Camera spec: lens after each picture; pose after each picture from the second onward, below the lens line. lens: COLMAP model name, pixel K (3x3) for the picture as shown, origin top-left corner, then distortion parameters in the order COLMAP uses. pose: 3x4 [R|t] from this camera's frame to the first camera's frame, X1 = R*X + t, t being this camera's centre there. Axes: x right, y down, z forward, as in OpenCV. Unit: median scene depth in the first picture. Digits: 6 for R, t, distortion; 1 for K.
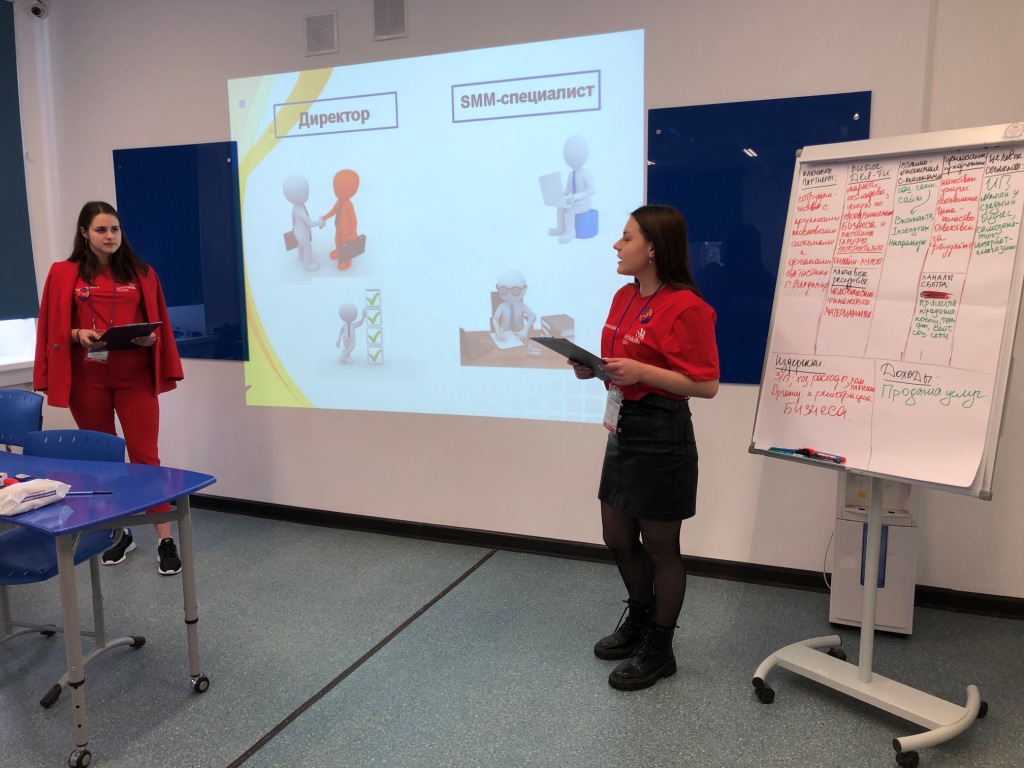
lens RADIAL K [[828.6, 0, 514.3], [0, 828.6, 383.6], [0, 0, 1]] dist [-0.004637, -0.013566]
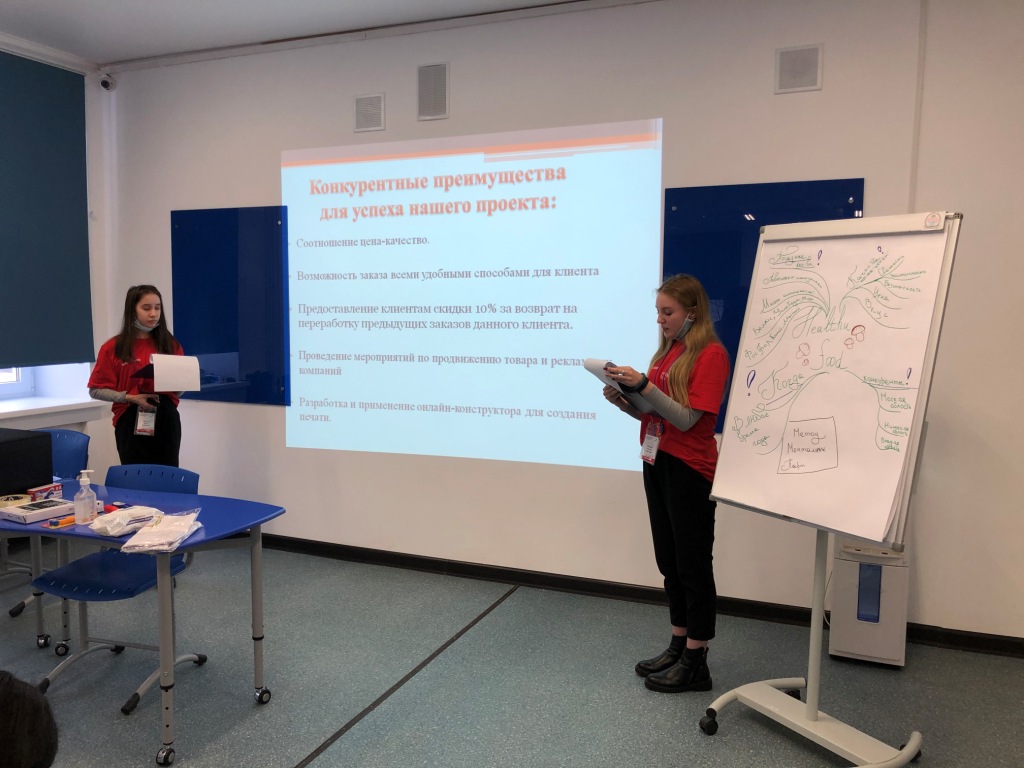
lens RADIAL K [[828.6, 0, 509.1], [0, 828.6, 386.0], [0, 0, 1]] dist [-0.004637, -0.013566]
pose [[0.999823, 0.018777, 0.000986, -0.049029], [-0.018688, 0.998131, -0.058176, 0.005560], [-0.002077, 0.058148, 0.998306, -0.110890]]
